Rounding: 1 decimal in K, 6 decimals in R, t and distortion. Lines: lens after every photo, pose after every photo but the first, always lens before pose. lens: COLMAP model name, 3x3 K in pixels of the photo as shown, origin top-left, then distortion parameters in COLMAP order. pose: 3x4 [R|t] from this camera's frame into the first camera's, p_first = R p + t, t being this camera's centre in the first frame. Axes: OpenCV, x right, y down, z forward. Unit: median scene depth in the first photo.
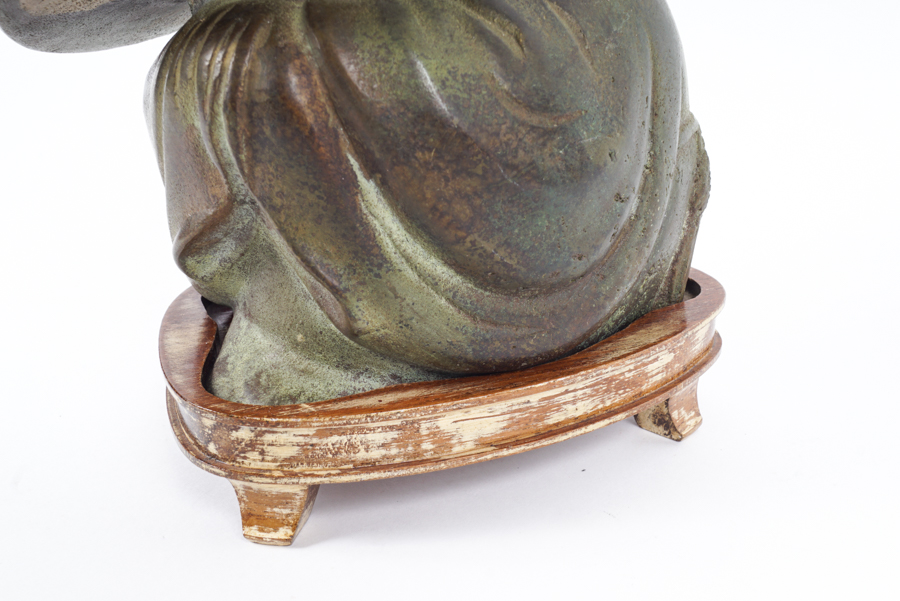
lens RADIAL K [[1102.2, 0, 450.2], [0, 1102.2, 299.5], [0, 0, 1]] dist [-0.065559, 0.000000]
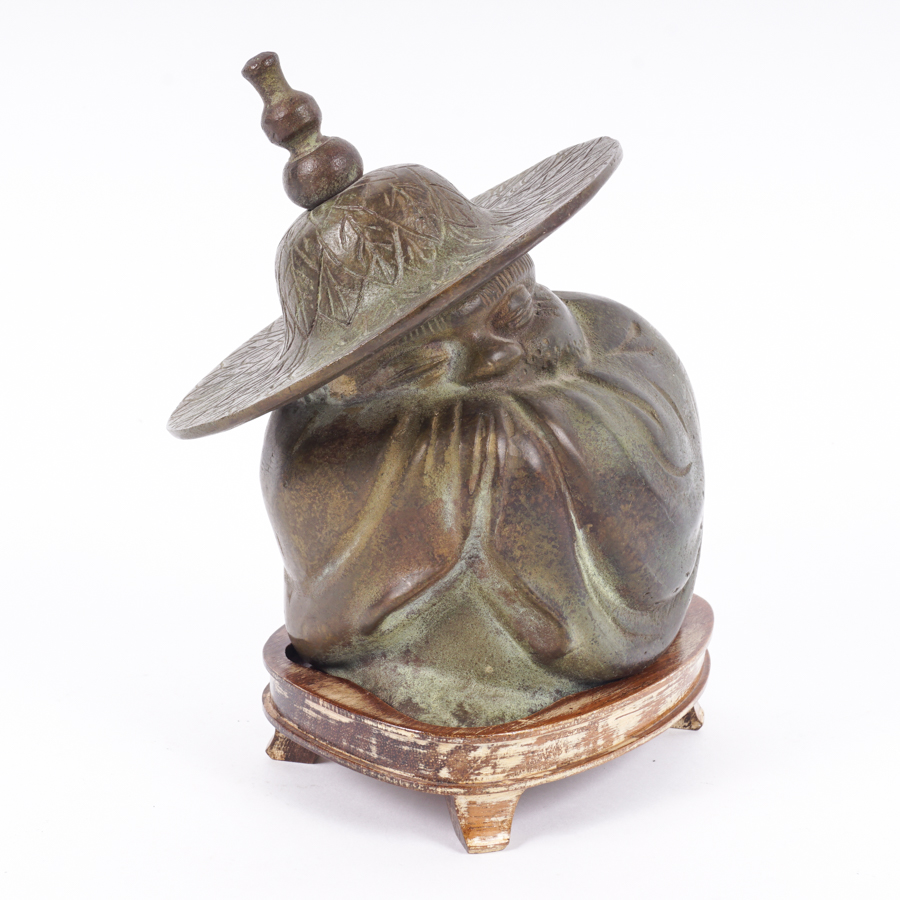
lens RADIAL K [[1987.9, 0, 450.0], [0, 1987.9, 450.2], [0, 0, 1]] dist [0.047702, 0.000000]
pose [[0.859170, -0.073762, 0.506345, -1.279284], [0.140336, 0.985579, -0.094548, -0.000821], [-0.492069, 0.152291, 0.857132, -0.875161]]
